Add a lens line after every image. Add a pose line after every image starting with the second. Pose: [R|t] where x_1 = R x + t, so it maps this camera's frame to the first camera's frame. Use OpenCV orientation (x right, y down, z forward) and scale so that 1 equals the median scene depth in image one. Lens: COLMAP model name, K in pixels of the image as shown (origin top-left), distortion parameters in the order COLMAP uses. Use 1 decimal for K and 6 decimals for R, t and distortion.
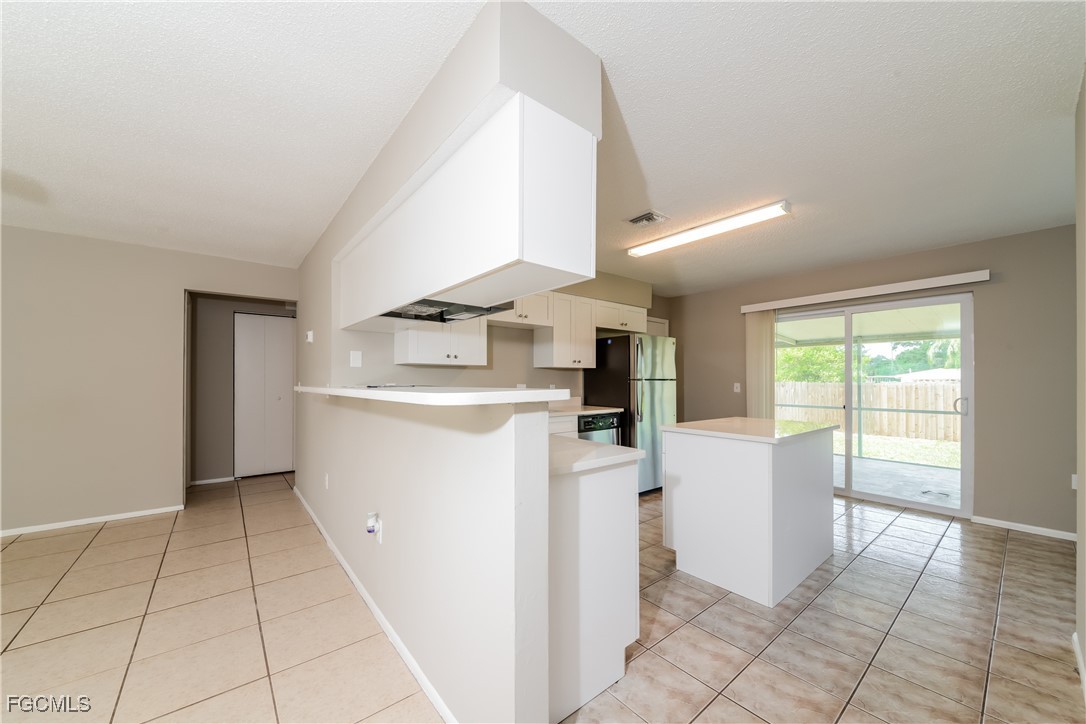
lens RADIAL K [[396.1, 0, 538.8], [0, 396.1, 382.4], [0, 0, 1]] dist [-0.021434, -0.000168]
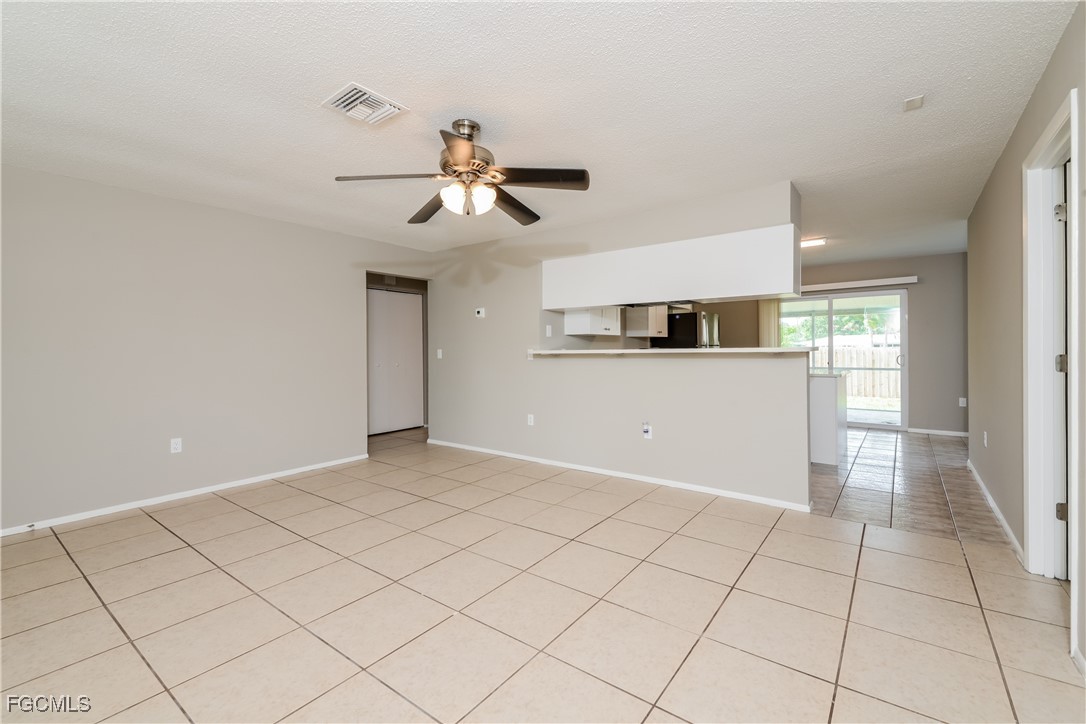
lens RADIAL K [[468.6, 0, 542.9], [0, 468.6, 355.0], [0, 0, 1]] dist [-0.014378, -0.000132]
pose [[0.968103, -0.013899, 0.250169, -0.661649], [0.012968, 0.999901, 0.005372, 0.008921], [-0.250219, -0.001957, 0.968187, -0.394013]]
